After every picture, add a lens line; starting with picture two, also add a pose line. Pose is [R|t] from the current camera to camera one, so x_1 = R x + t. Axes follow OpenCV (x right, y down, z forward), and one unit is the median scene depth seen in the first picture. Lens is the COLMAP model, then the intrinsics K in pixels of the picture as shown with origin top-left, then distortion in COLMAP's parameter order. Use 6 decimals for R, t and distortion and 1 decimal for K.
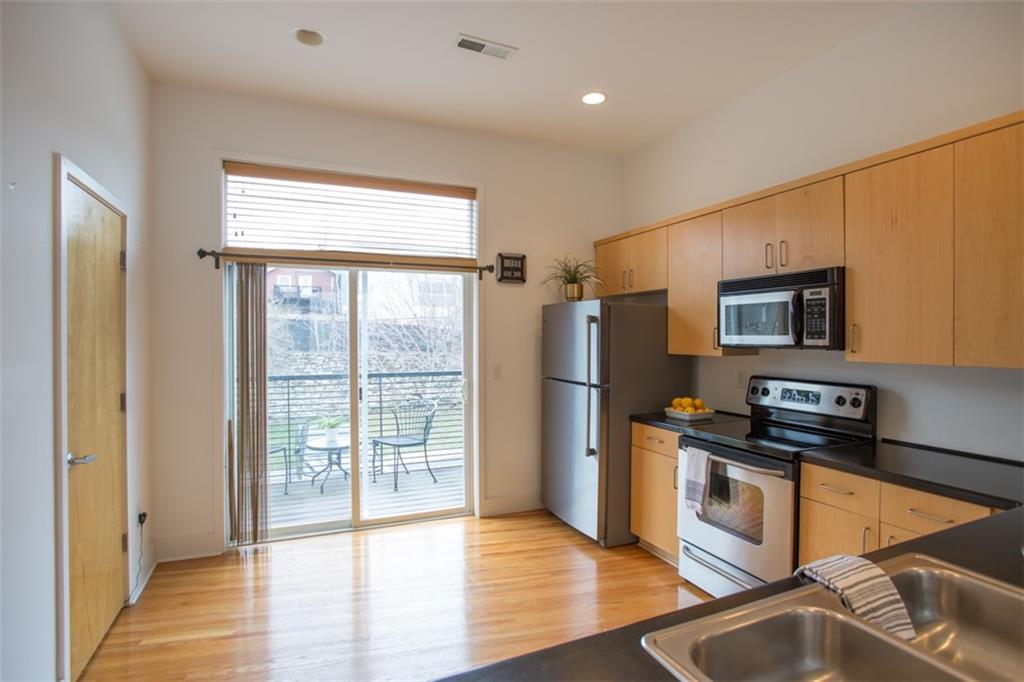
lens RADIAL K [[519.9, 0, 513.6], [0, 519.9, 339.1], [0, 0, 1]] dist [-0.027569, -0.000352]
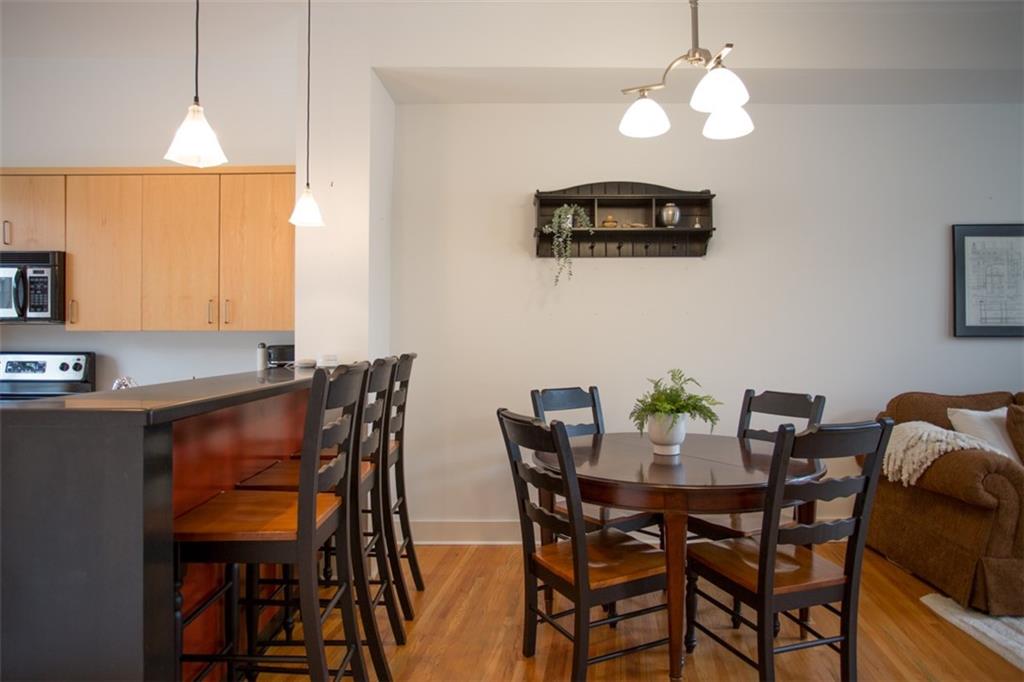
lens RADIAL K [[620.8, 0, 514.6], [0, 620.8, 336.7], [0, 0, 1]] dist [0.006209, 0.001661]
pose [[0.433178, 0.010021, 0.901253, -0.203093], [0.000614, 0.999935, -0.011414, 0.071250], [-0.901308, 0.005497, 0.433144, -0.553525]]
